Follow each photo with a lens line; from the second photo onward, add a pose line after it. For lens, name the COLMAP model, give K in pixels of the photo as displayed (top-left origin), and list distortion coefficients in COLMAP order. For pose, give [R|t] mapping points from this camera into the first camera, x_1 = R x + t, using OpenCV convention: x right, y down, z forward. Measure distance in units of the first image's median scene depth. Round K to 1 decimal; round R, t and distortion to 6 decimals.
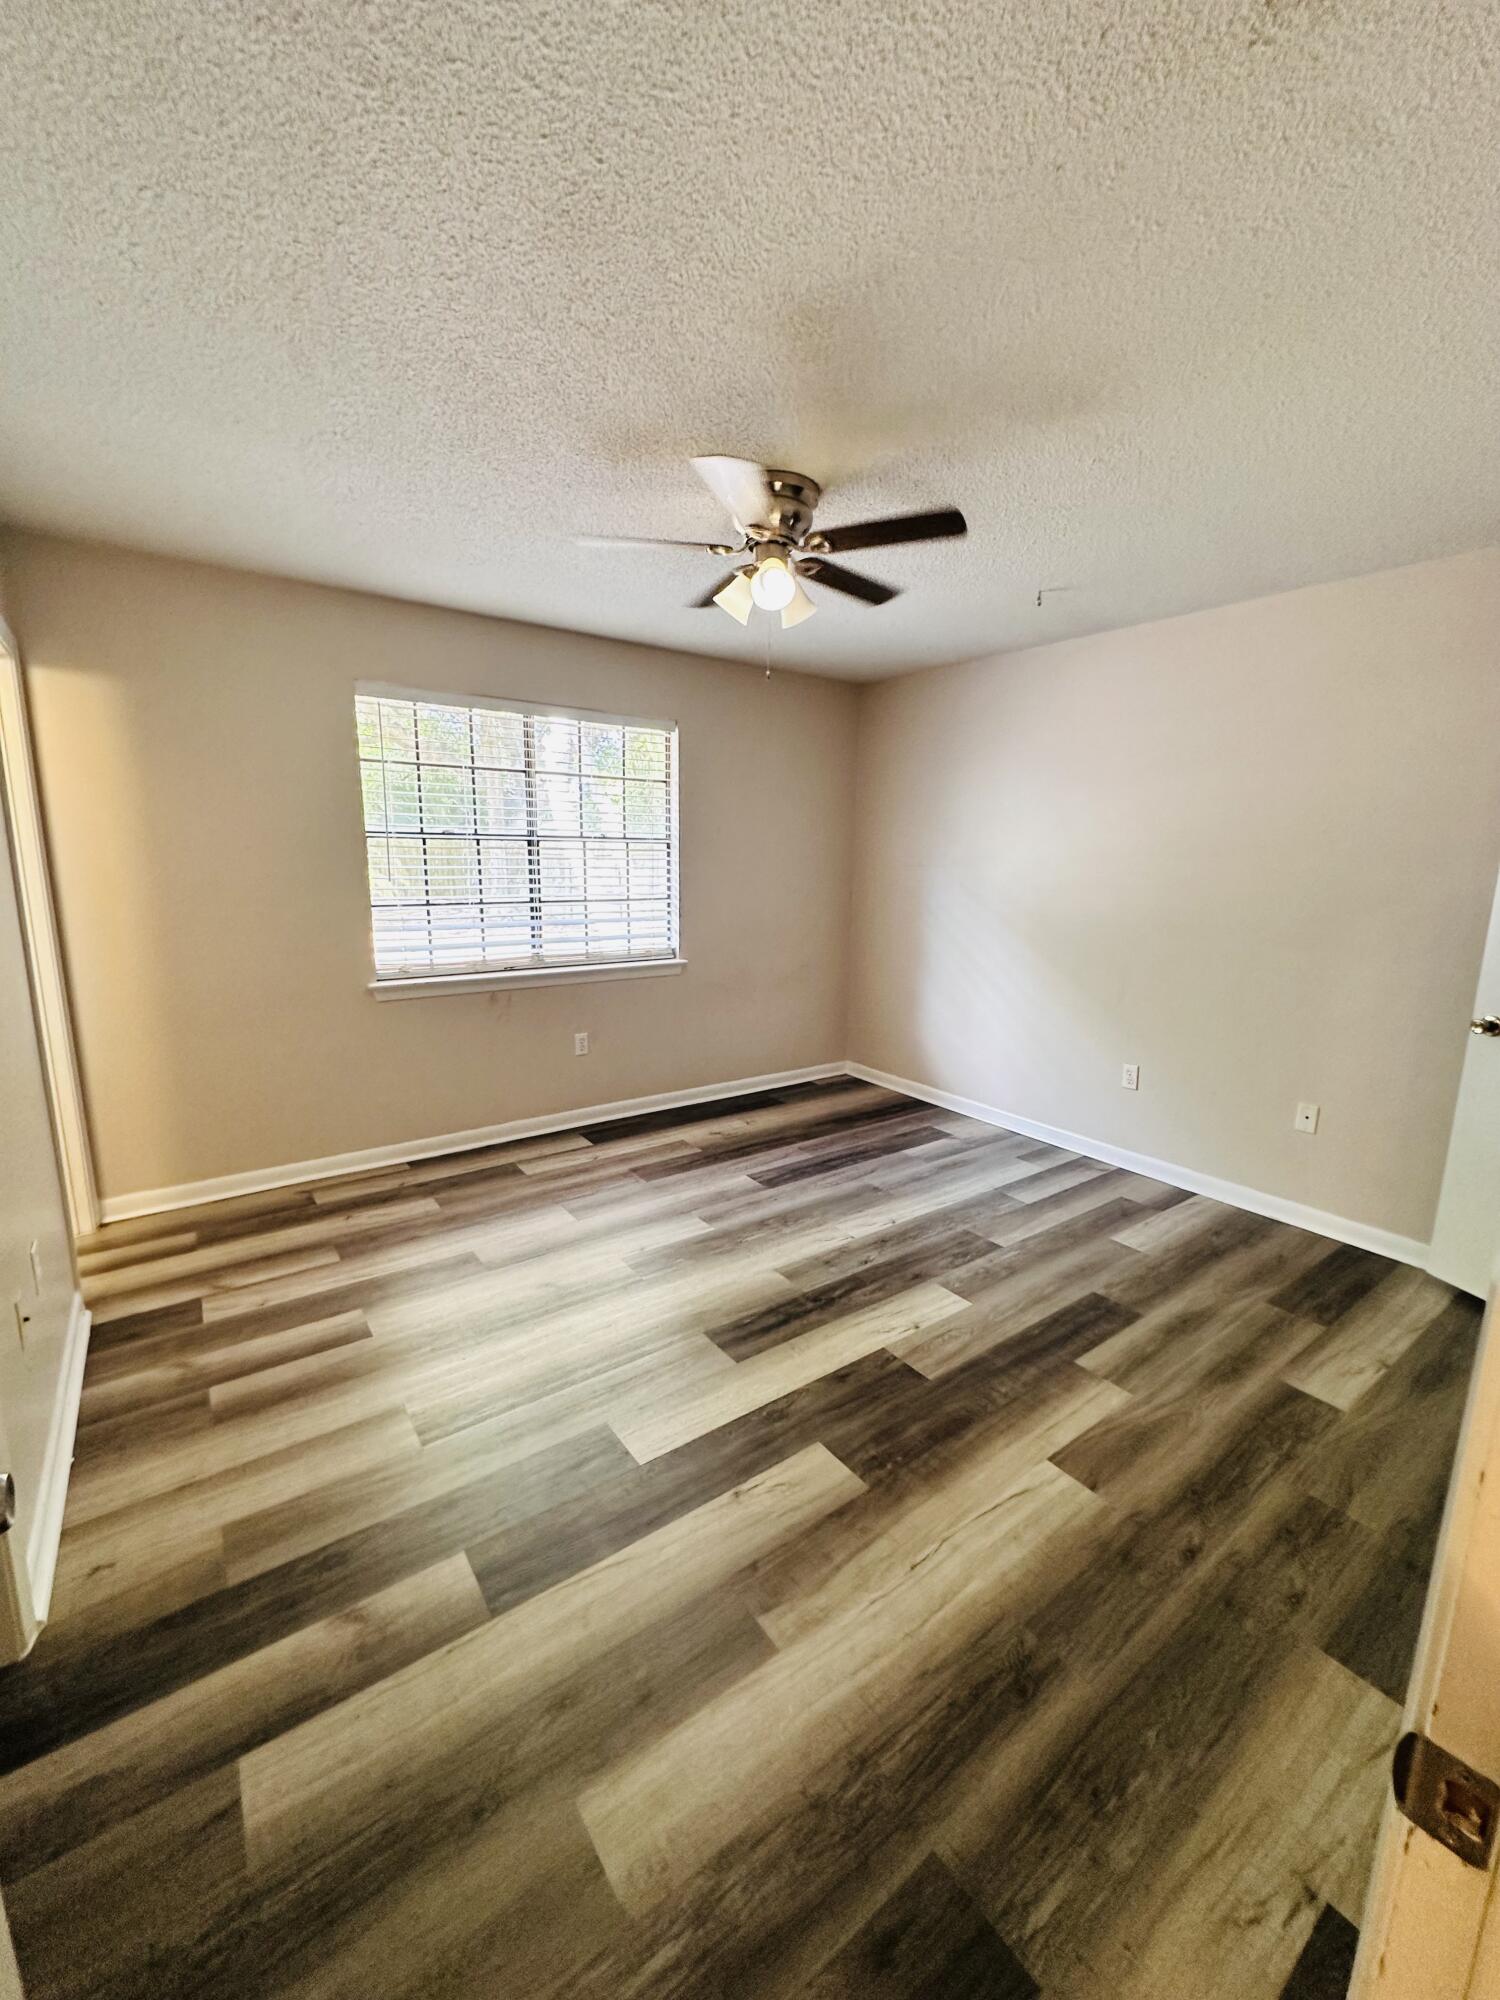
lens RADIAL K [[798.7, 0, 751.8], [0, 798.7, 1000.3], [0, 0, 1]] dist [-0.003783, 0.000711]
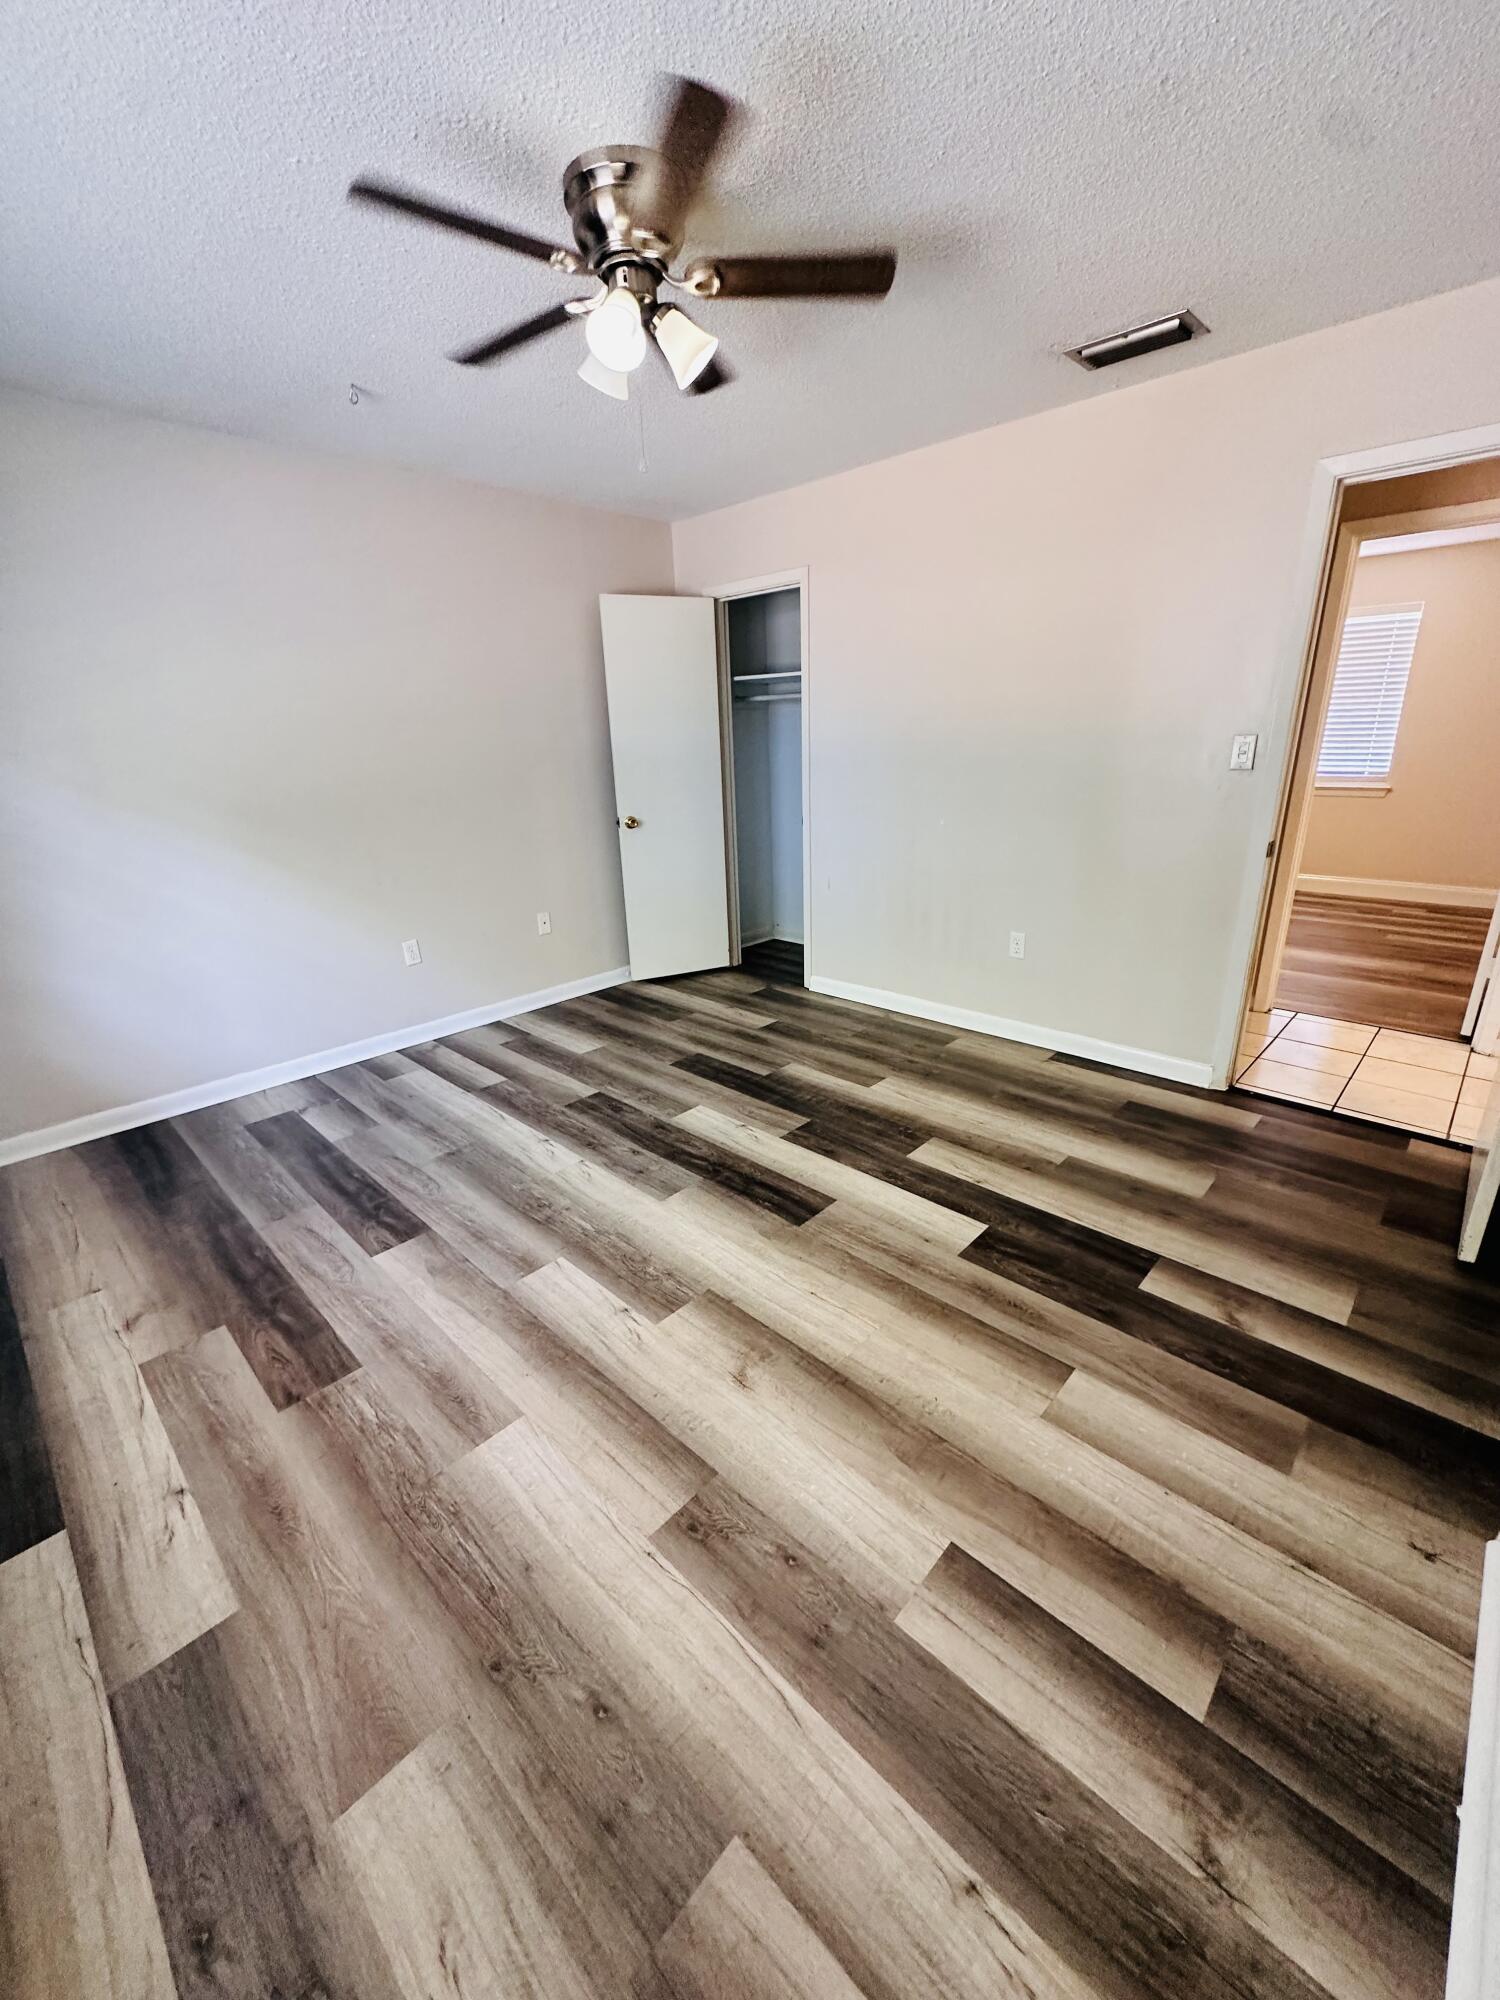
lens RADIAL K [[794.9, 0, 751.0], [0, 794.9, 1001.0], [0, 0, 1]] dist [-0.003093, 0.000661]
pose [[-0.178049, -0.325617, 0.928586, -0.731079], [0.204839, 0.910727, 0.358632, -0.159807], [-0.962465, 0.254065, -0.095455, 0.923786]]
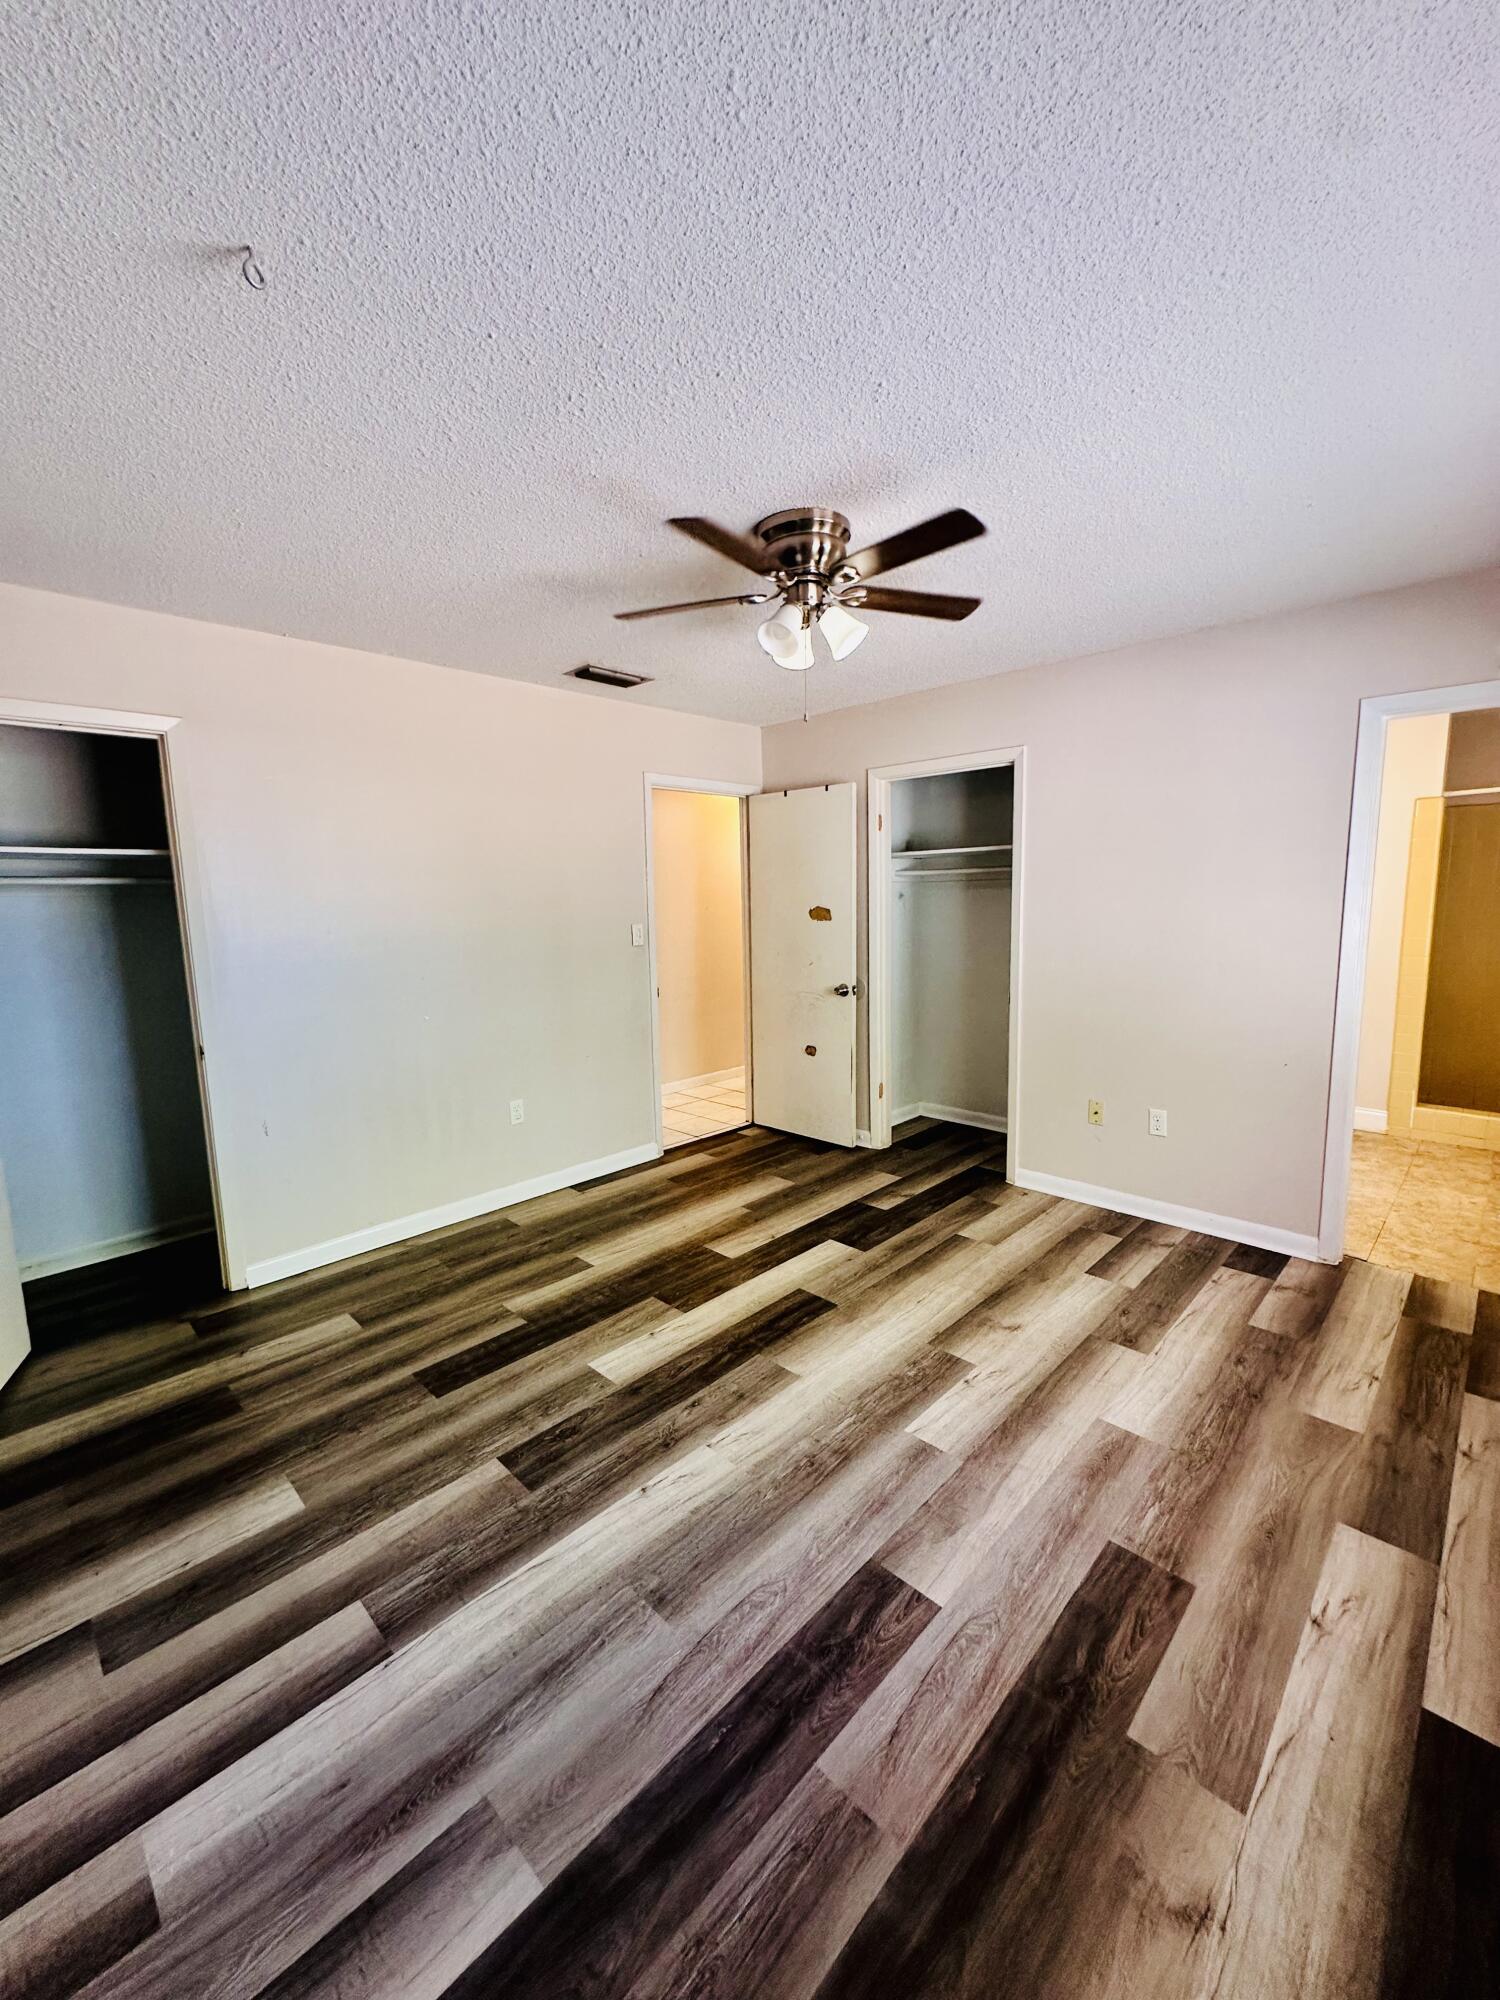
lens RADIAL K [[794.9, 0, 751.0], [0, 794.9, 1001.0], [0, 0, 1]] dist [-0.003093, 0.000661]
pose [[-0.986192, 0.026462, -0.163478, 0.209256], [-0.025227, 0.951626, 0.306221, -0.312199], [0.163673, 0.306117, -0.937818, 1.661555]]
